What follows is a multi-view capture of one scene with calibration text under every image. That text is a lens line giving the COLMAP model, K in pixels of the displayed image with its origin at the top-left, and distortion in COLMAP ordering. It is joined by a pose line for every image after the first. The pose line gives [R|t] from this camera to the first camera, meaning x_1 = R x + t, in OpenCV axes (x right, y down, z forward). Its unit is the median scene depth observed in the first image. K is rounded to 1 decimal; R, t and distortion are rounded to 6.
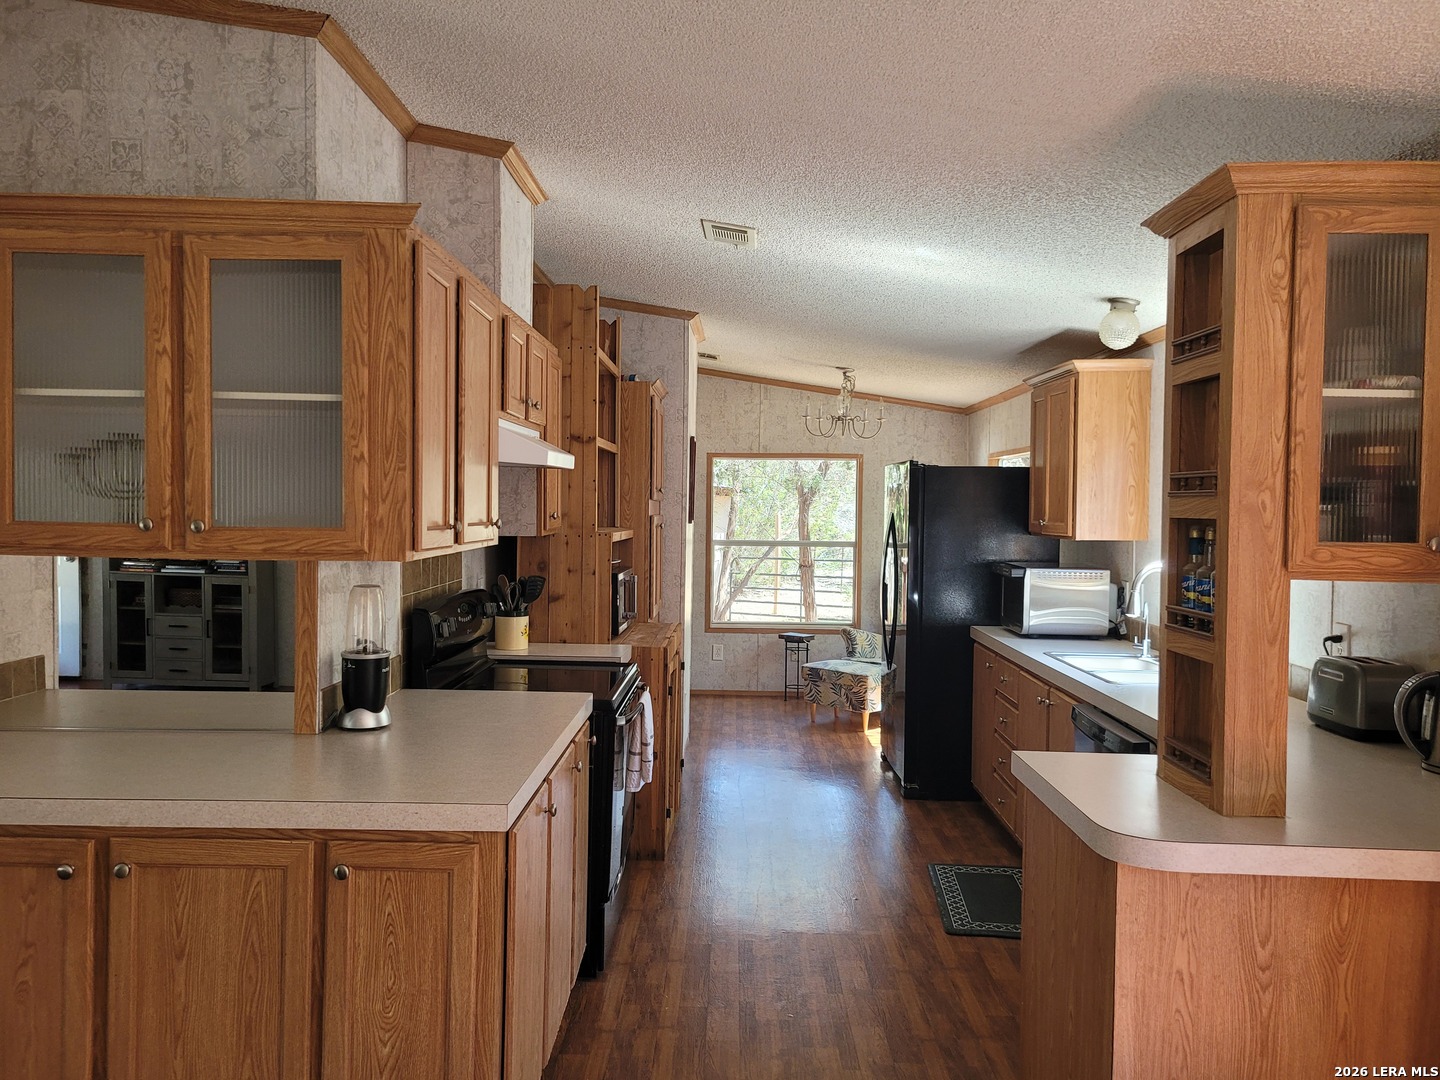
lens RADIAL K [[1077.7, 0, 717.3], [0, 1077.7, 542.3], [0, 0, 1]] dist [0.004986, -0.002388]
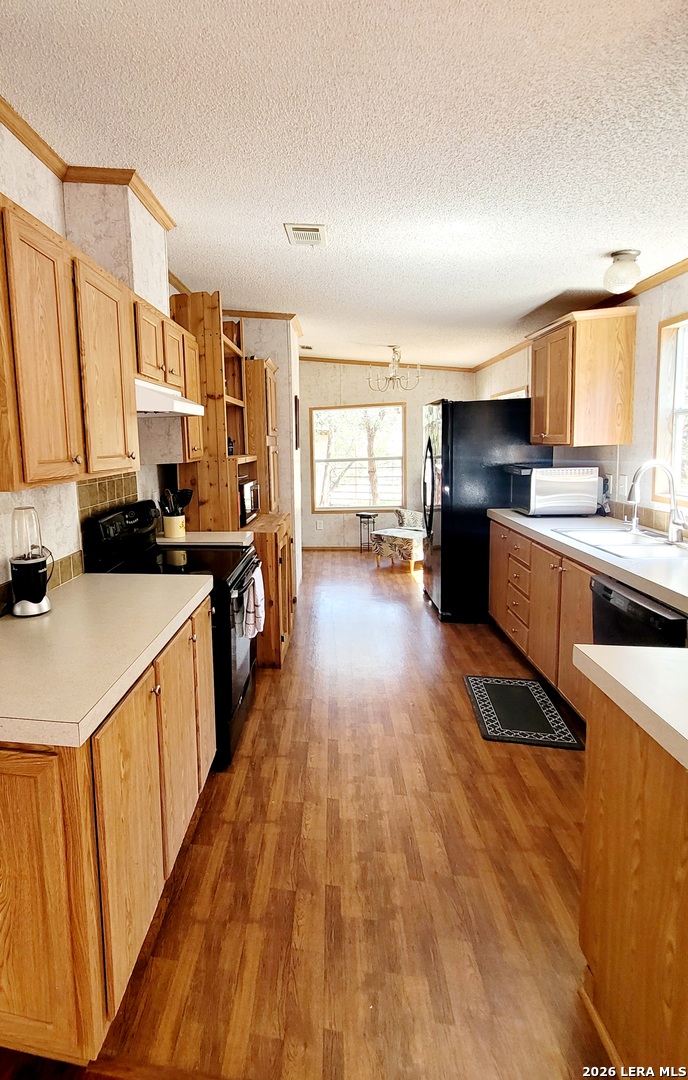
lens RADIAL K [[540.0, 0, 214.2], [0, 540.0, 509.2], [0, 0, 1]] dist [-0.012794, 0.003561]
pose [[0.978609, -0.031955, -0.203232, 0.023158], [0.049009, 0.995634, 0.079446, 0.000767], [0.199806, -0.087706, 0.975902, 0.259730]]
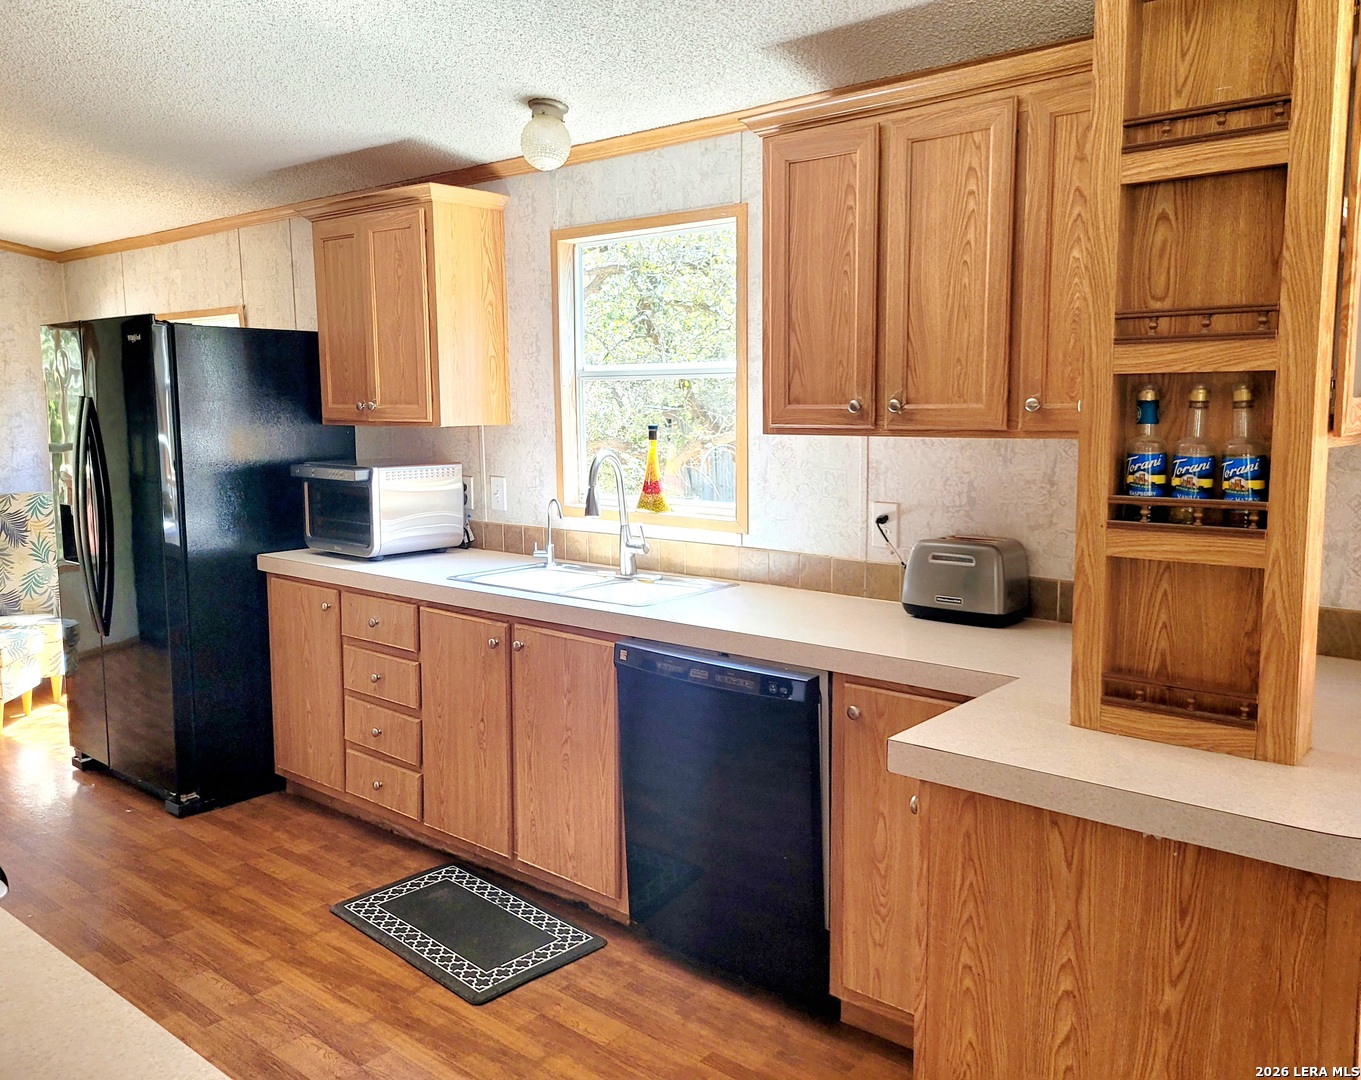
lens RADIAL K [[1094.3, 0, 677.1], [0, 1094.3, 532.7], [0, 0, 1]] dist [0.037527, -0.007803]
pose [[0.628744, -0.109864, 0.769812, -0.190833], [0.041018, 0.993277, 0.108255, -0.005341], [-0.776530, -0.036488, 0.629023, 0.422224]]
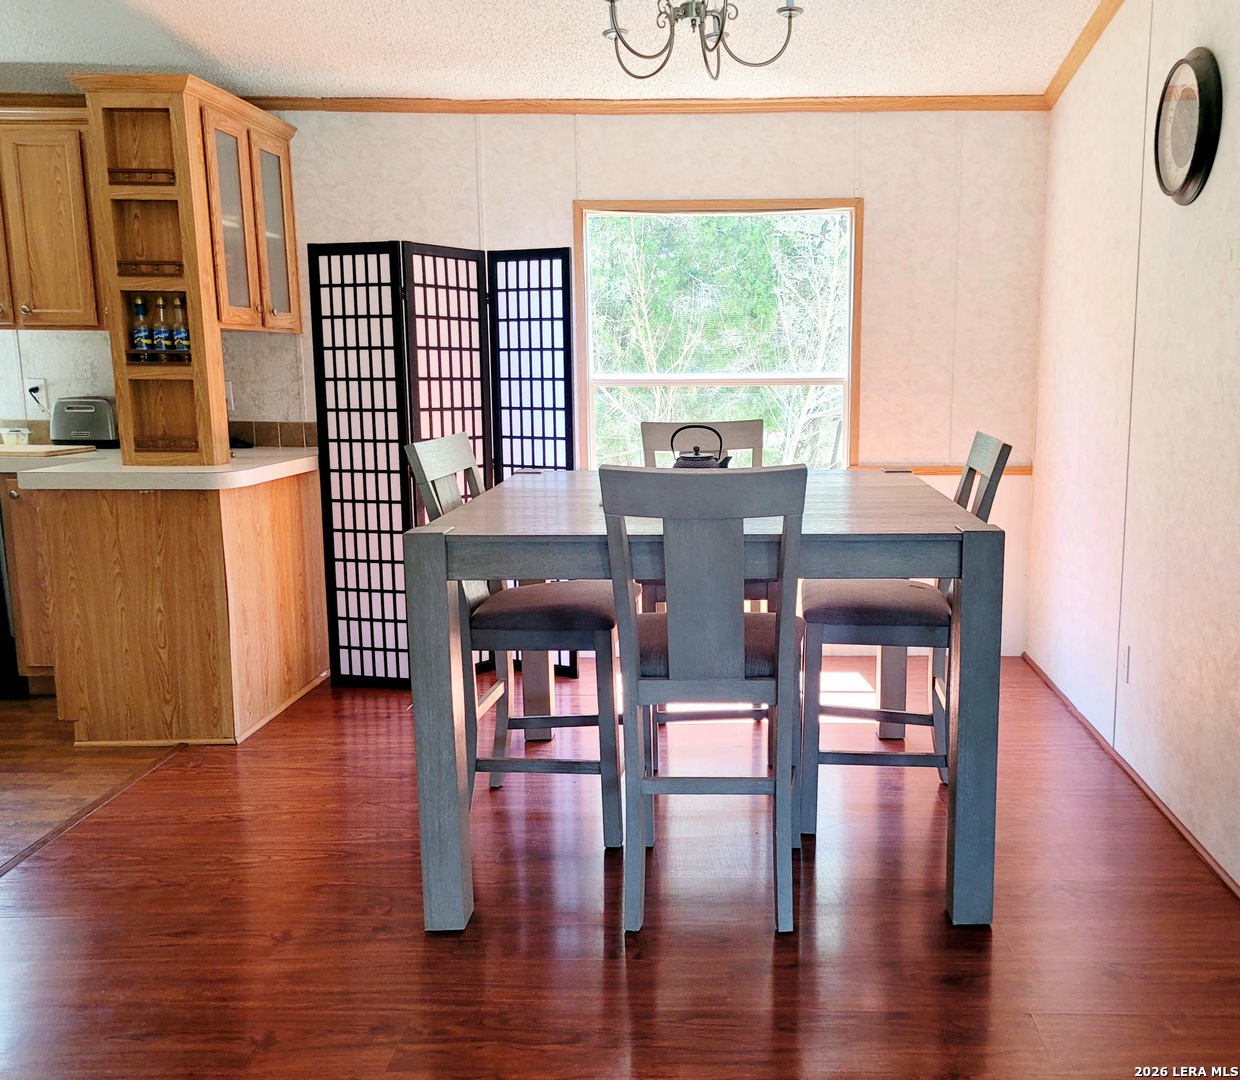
lens RADIAL K [[1143.1, 0, 666.0], [0, 1143.1, 559.1], [0, 0, 1]] dist [0.046977, 0.000000]
pose [[0.065071, -0.193278, 0.978984, -0.666279], [0.031302, 0.980976, 0.191591, 0.032986], [-0.997390, 0.018177, 0.069883, 0.070720]]
